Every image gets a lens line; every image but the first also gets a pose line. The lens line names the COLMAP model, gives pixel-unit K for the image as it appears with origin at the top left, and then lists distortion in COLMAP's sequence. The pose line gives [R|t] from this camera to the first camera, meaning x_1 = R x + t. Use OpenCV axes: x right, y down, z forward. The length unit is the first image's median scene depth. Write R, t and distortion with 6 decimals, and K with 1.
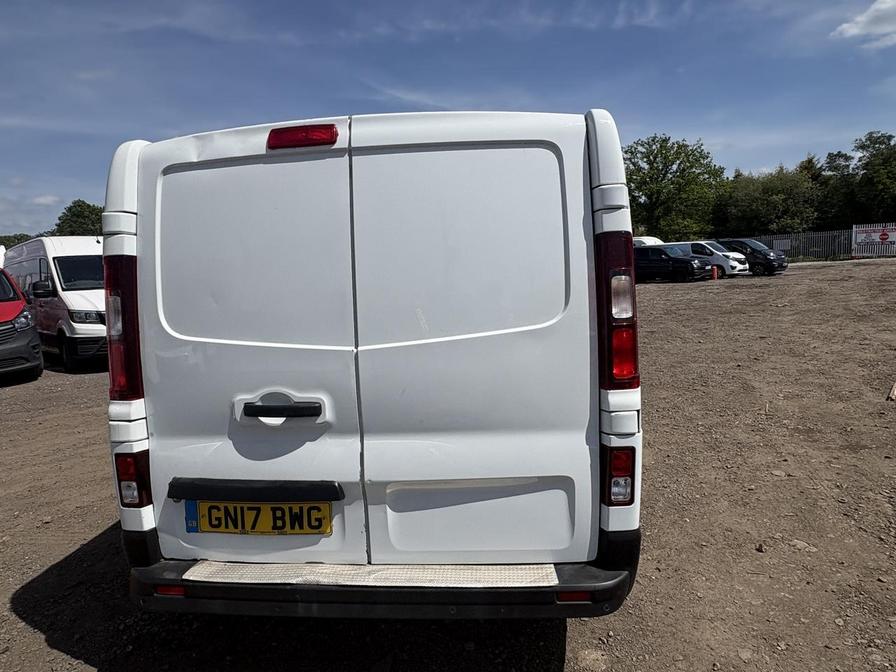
lens RADIAL K [[544.1, 0, 450.1], [0, 544.1, 328.3], [0, 0, 1]] dist [0.003051, 0.002996]
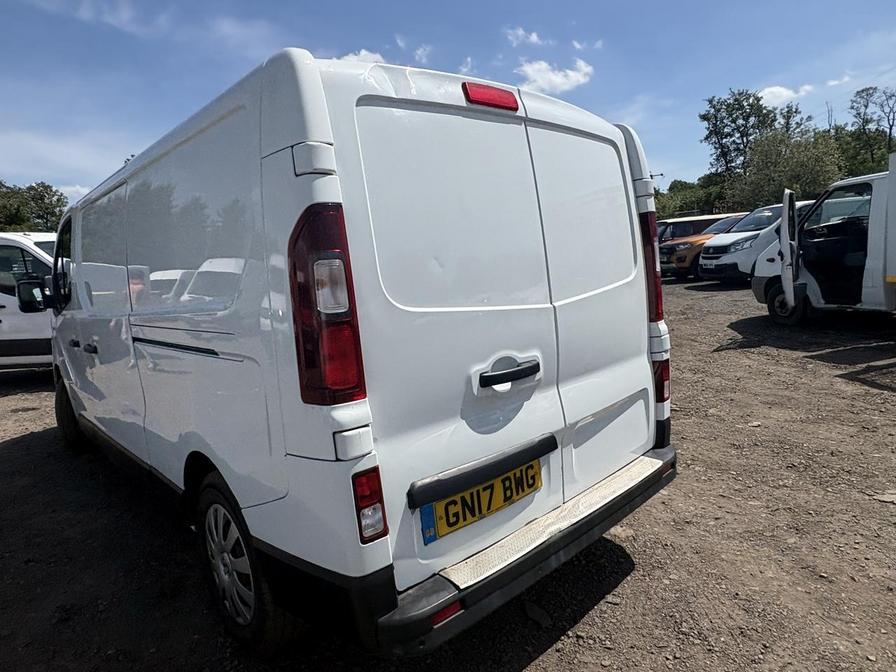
lens RADIAL K [[544.1, 0, 454.7], [0, 544.1, 331.2], [0, 0, 1]] dist [0.003051, 0.002996]
pose [[0.663287, -0.095581, 0.742236, -1.068401], [0.116240, 0.992931, 0.023989, 0.038676], [-0.739282, 0.070366, 0.669709, 0.405750]]
